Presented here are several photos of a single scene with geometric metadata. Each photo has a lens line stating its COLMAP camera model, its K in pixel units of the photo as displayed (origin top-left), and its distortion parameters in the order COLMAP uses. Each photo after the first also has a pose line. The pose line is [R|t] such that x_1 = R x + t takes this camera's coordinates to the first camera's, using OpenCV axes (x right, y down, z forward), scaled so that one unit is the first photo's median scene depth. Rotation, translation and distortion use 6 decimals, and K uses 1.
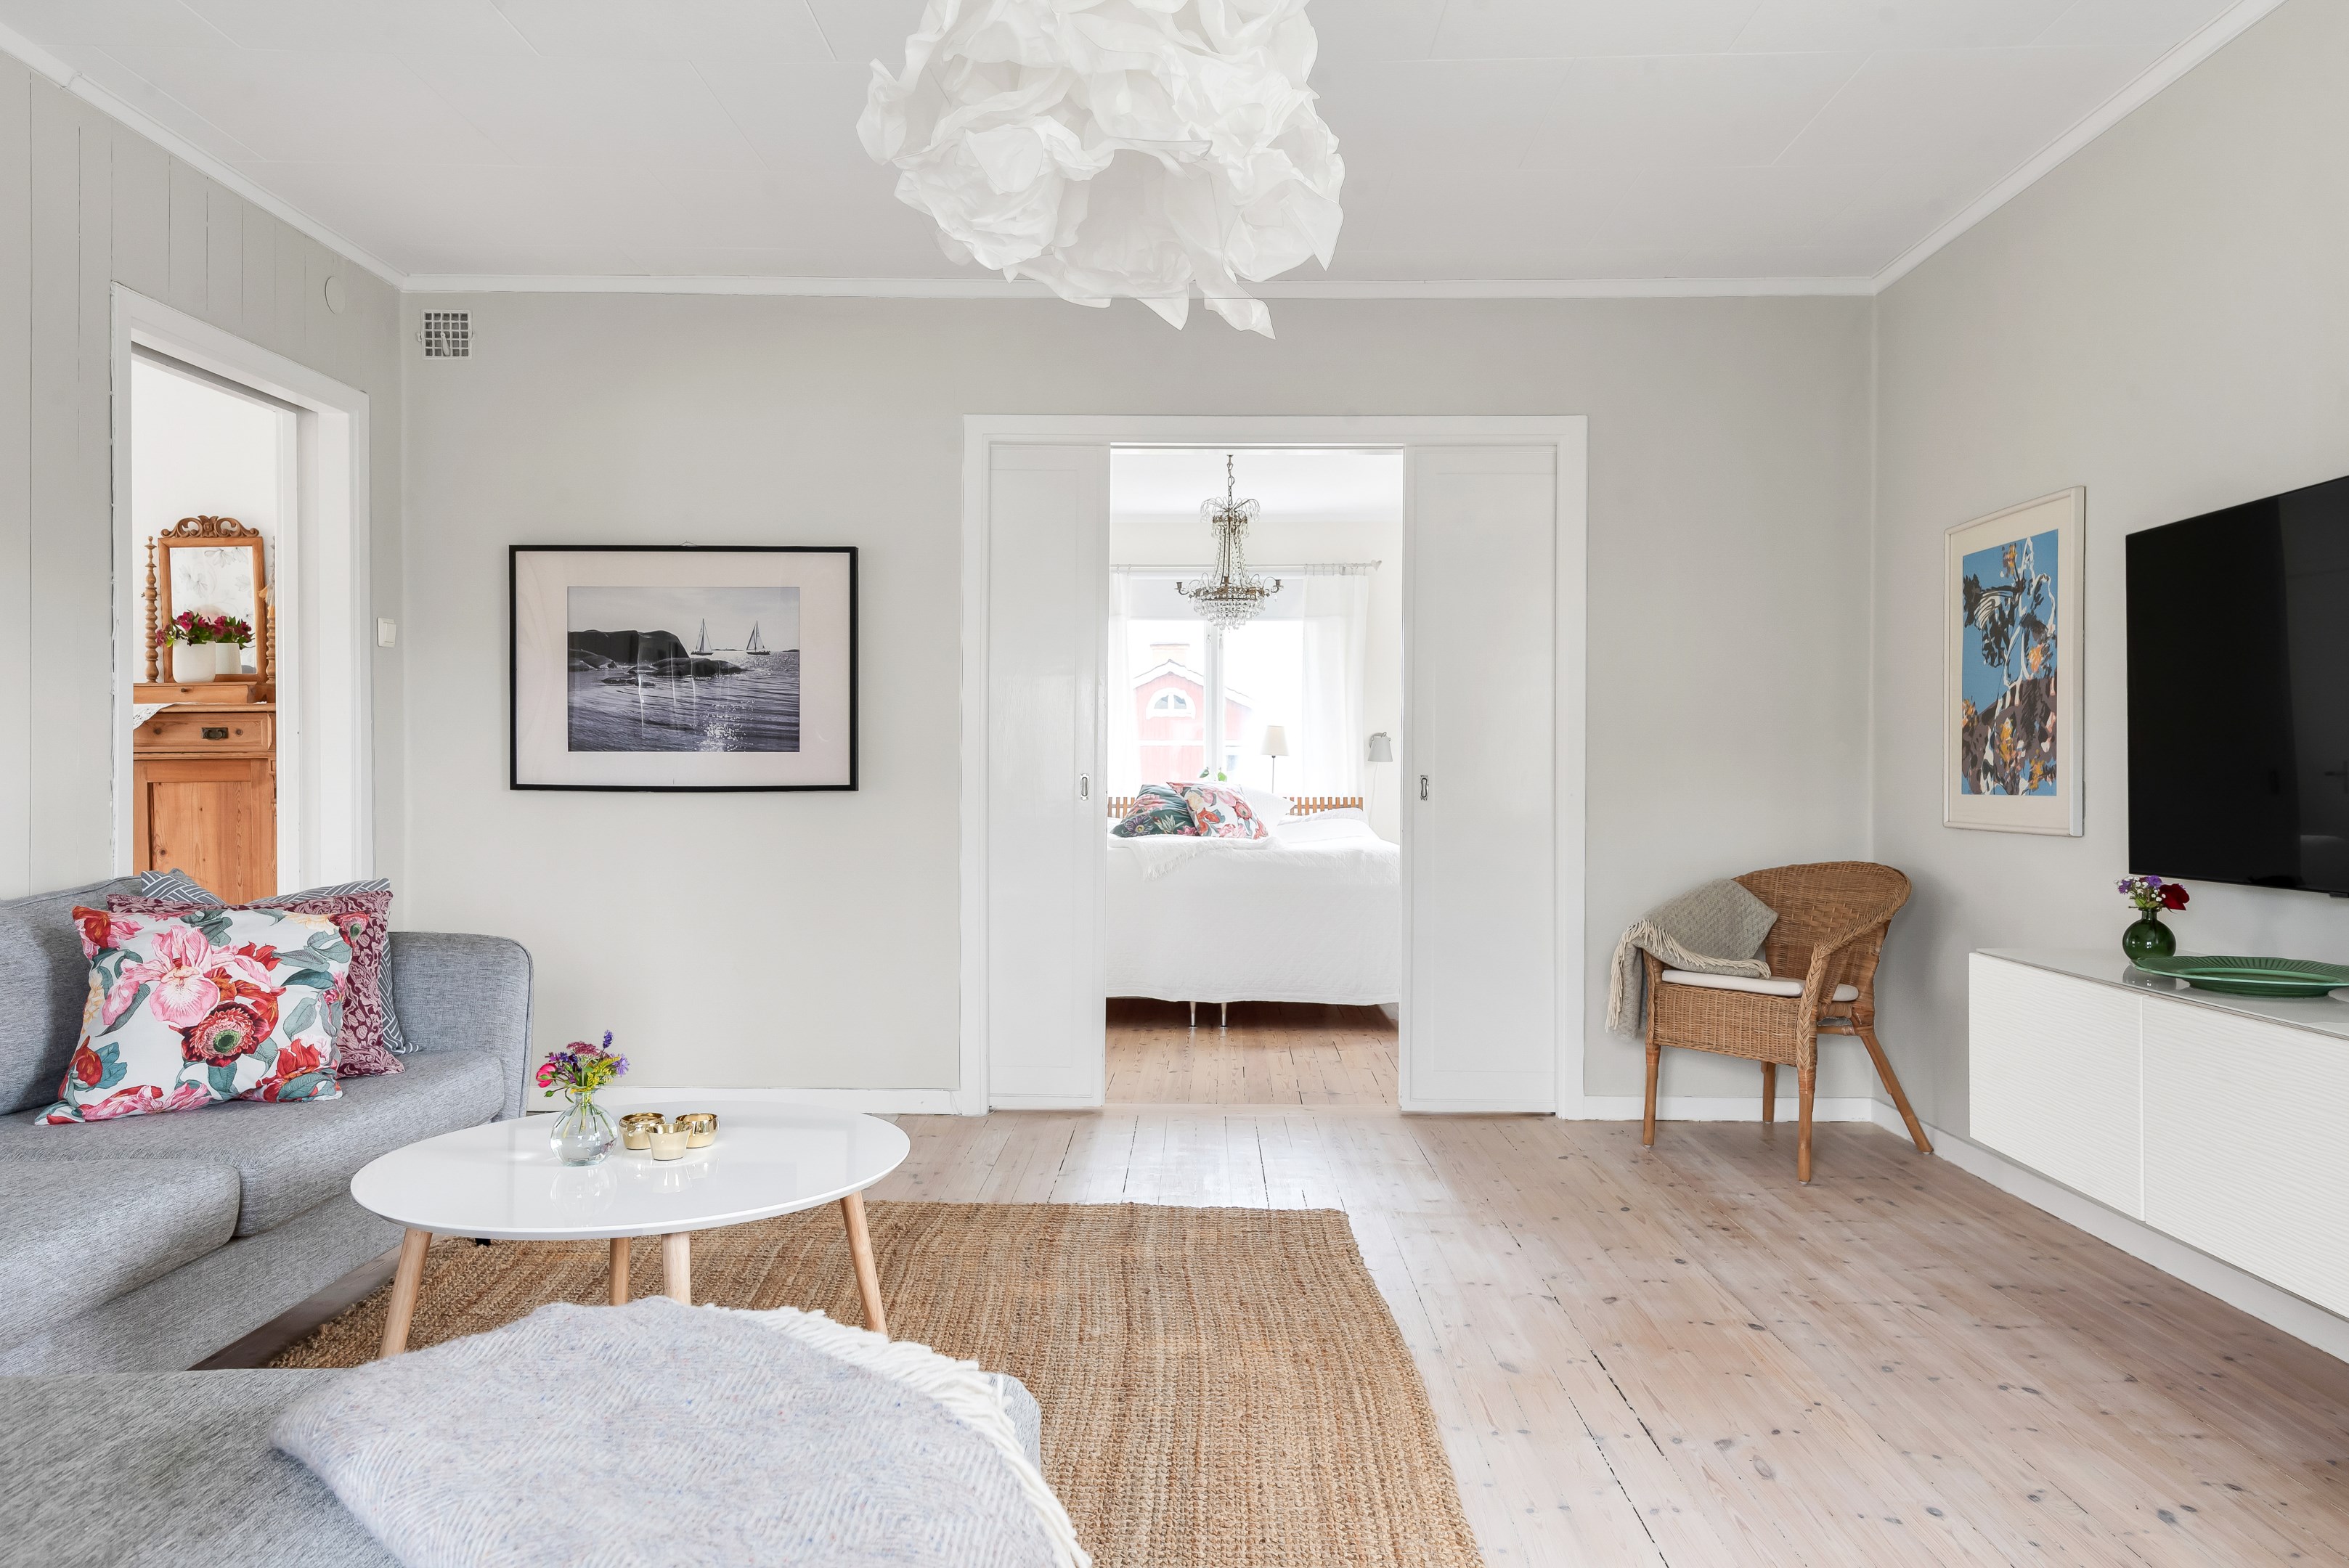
lens RADIAL K [[1664.0, 0, 1174.5], [0, 1664.0, 784.0], [0, 0, 1]] dist [0.032353, -0.035990]
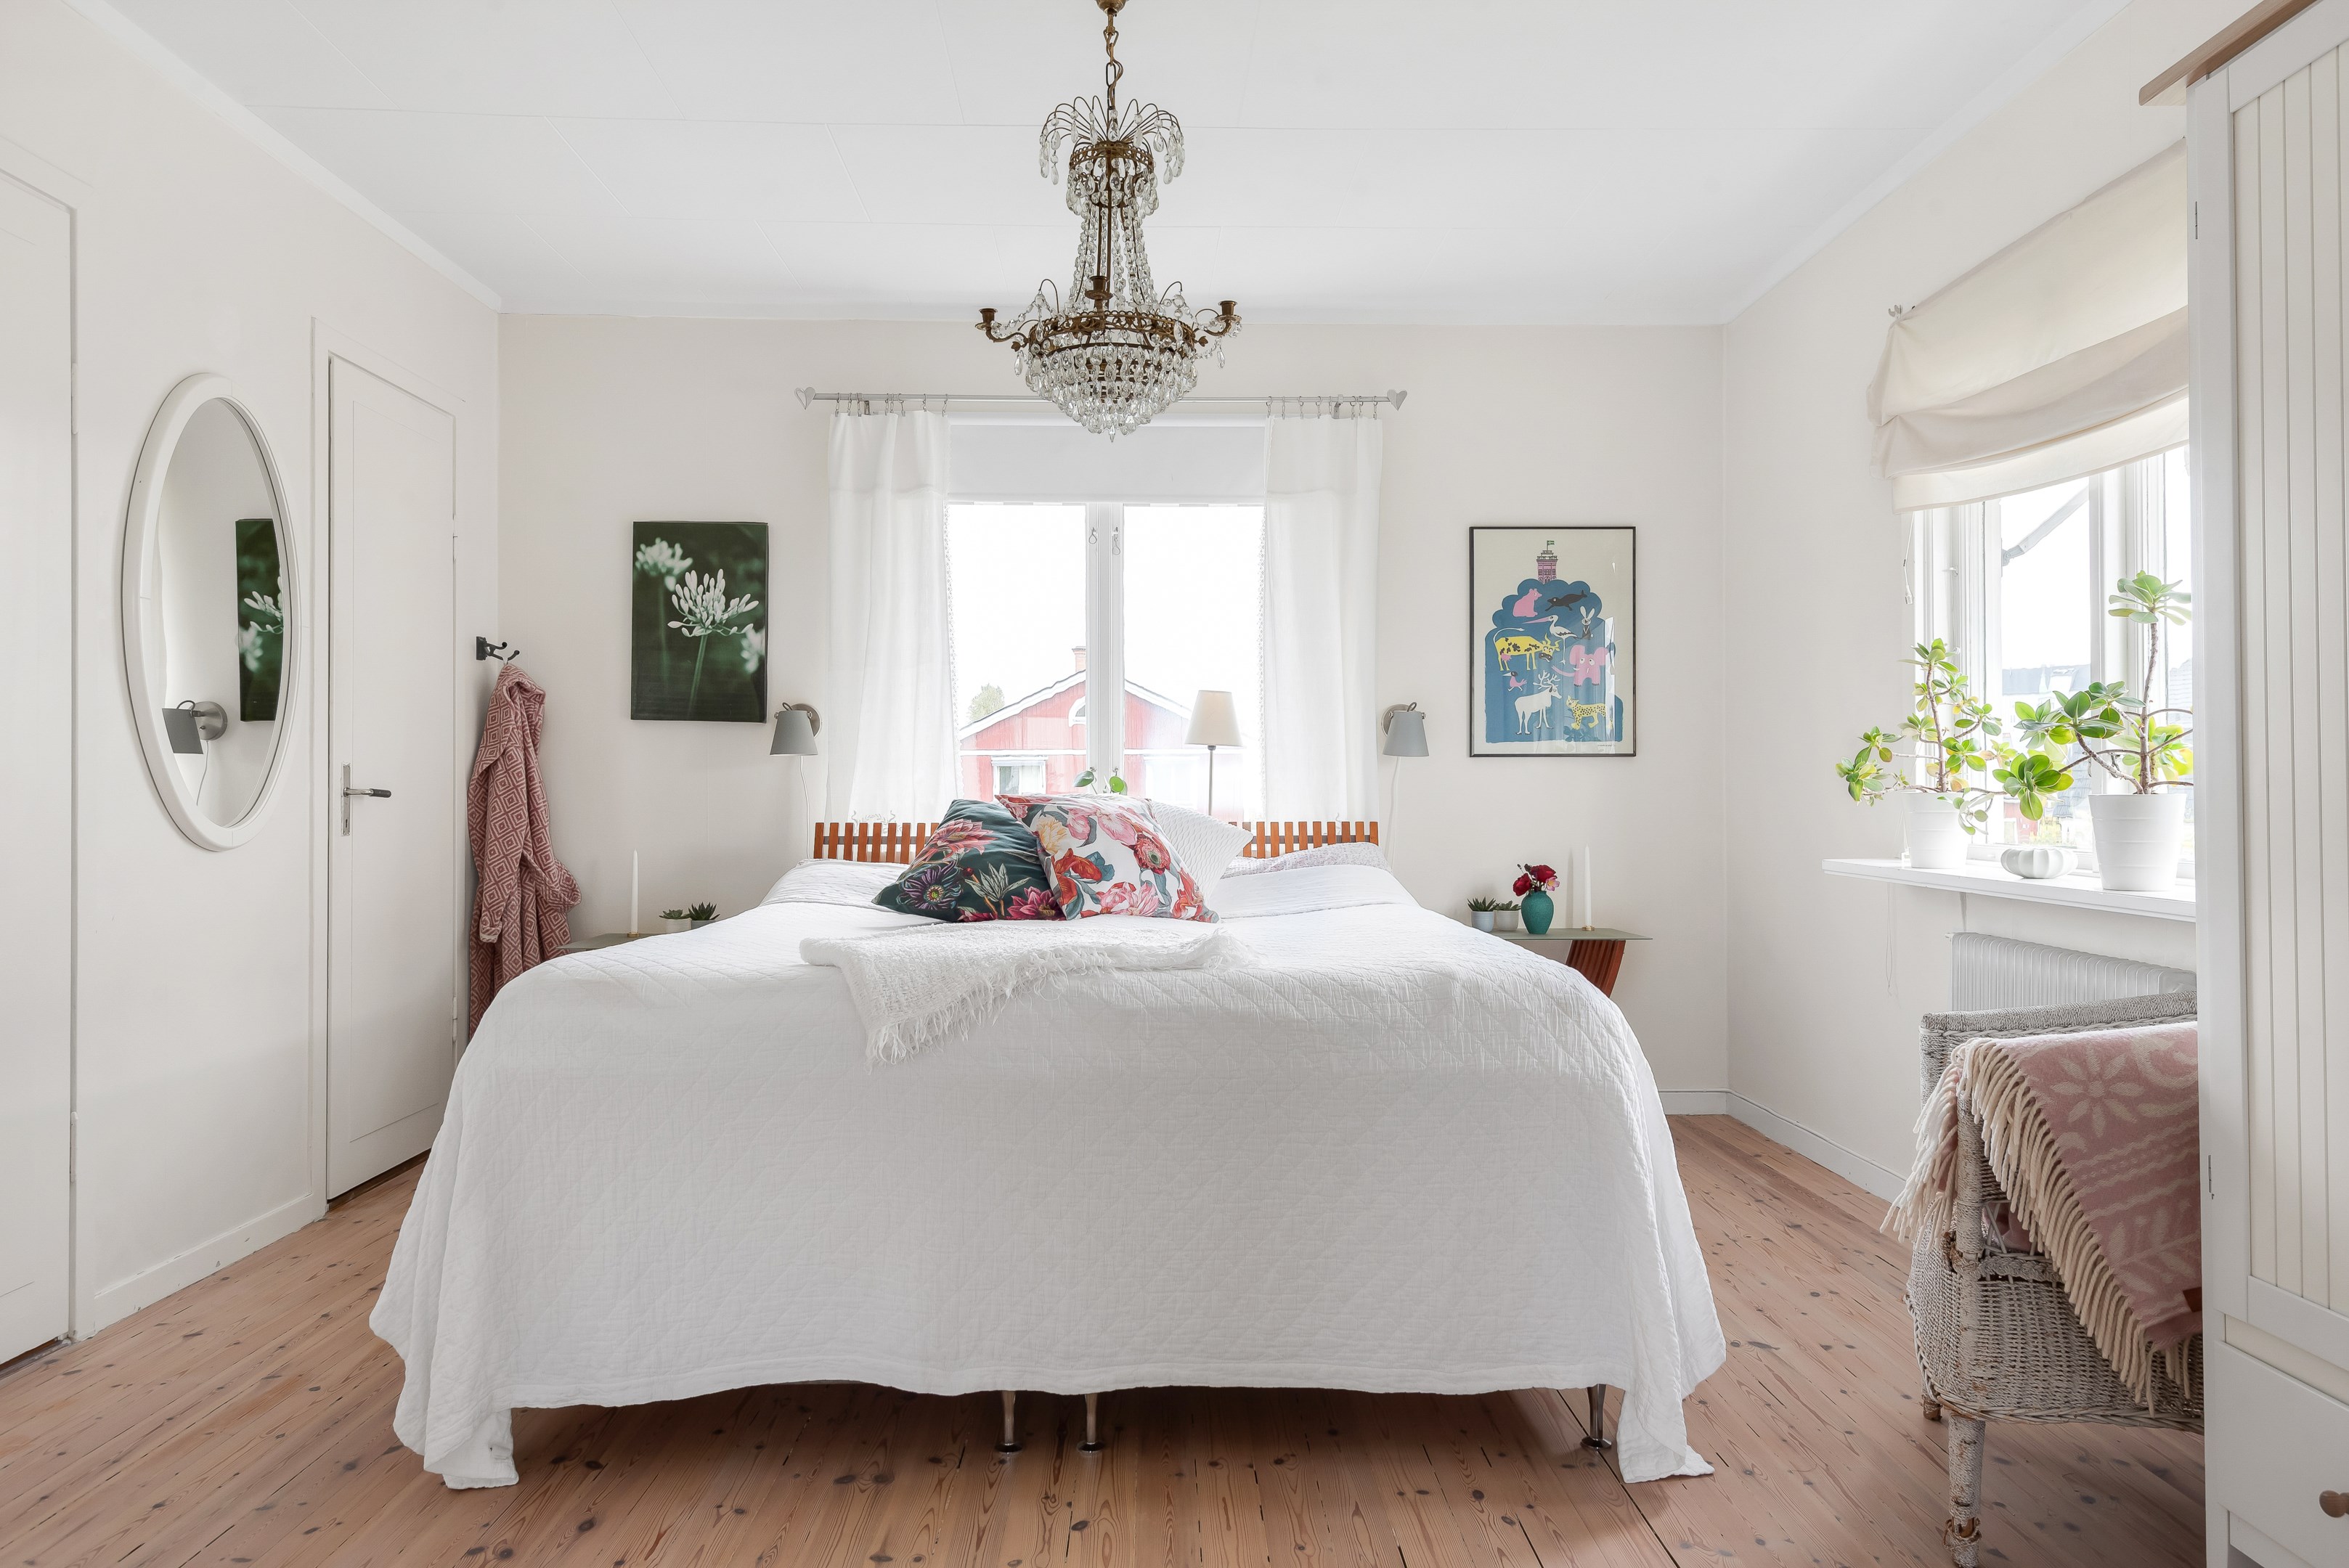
lens RADIAL K [[1243.2, 0, 1174.5], [0, 1243.2, 784.0], [0, 0, 1]] dist [0.012396, -0.000073]
pose [[0.999184, -0.002617, 0.040298, 0.033317], [0.002930, 0.999966, -0.007711, -0.001563], [-0.040277, 0.007822, 0.999158, 0.638107]]
